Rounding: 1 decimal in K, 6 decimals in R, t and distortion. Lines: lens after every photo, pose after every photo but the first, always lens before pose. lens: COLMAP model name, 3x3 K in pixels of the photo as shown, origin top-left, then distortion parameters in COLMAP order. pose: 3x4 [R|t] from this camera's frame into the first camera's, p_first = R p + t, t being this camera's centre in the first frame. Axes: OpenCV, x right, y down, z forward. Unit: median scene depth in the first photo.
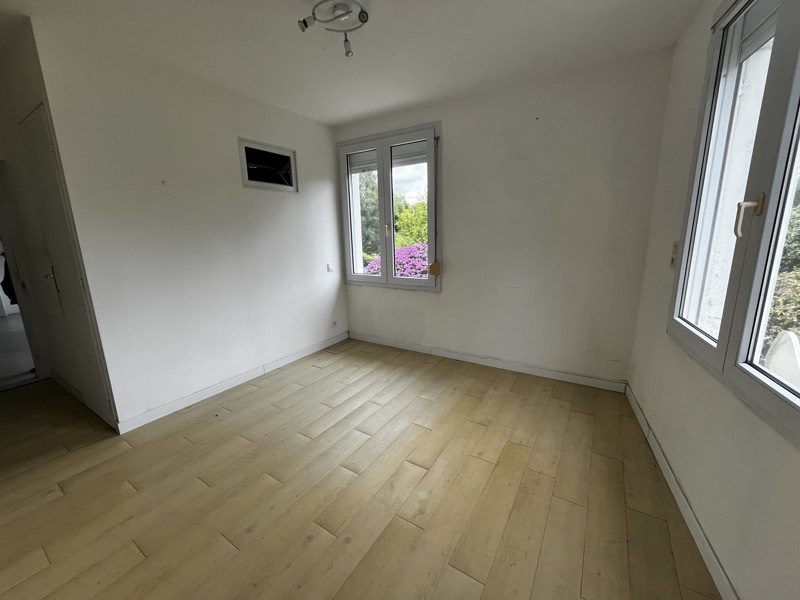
lens RADIAL K [[321.1, 0, 400.0], [0, 321.1, 300.2], [0, 0, 1]] dist [-0.000941, 0.000161]
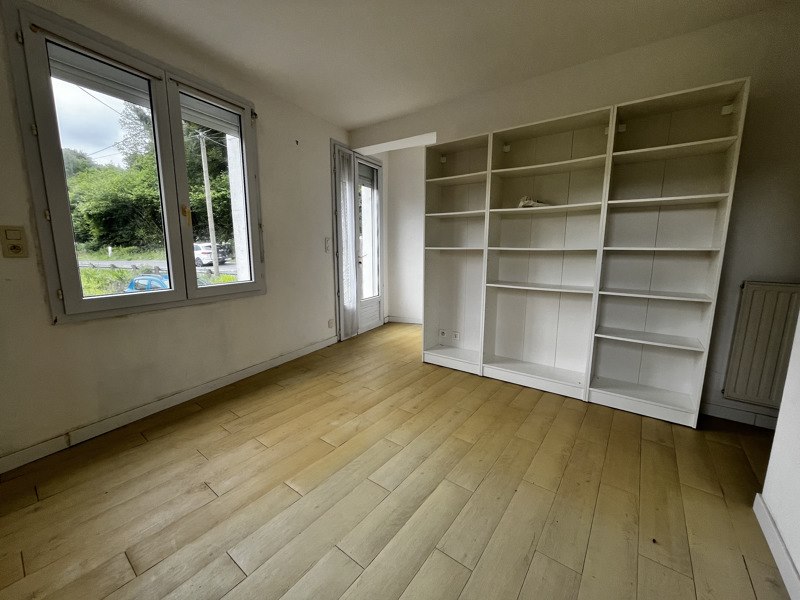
lens RADIAL K [[321.1, 0, 399.7], [0, 321.1, 301.0], [0, 0, 1]] dist [-0.000941, 0.000161]
pose [[-0.997068, 0.007788, 0.076119, -0.222211], [0.034129, 0.935629, 0.351331, -0.226171], [-0.068483, 0.352899, -0.933152, 1.534114]]
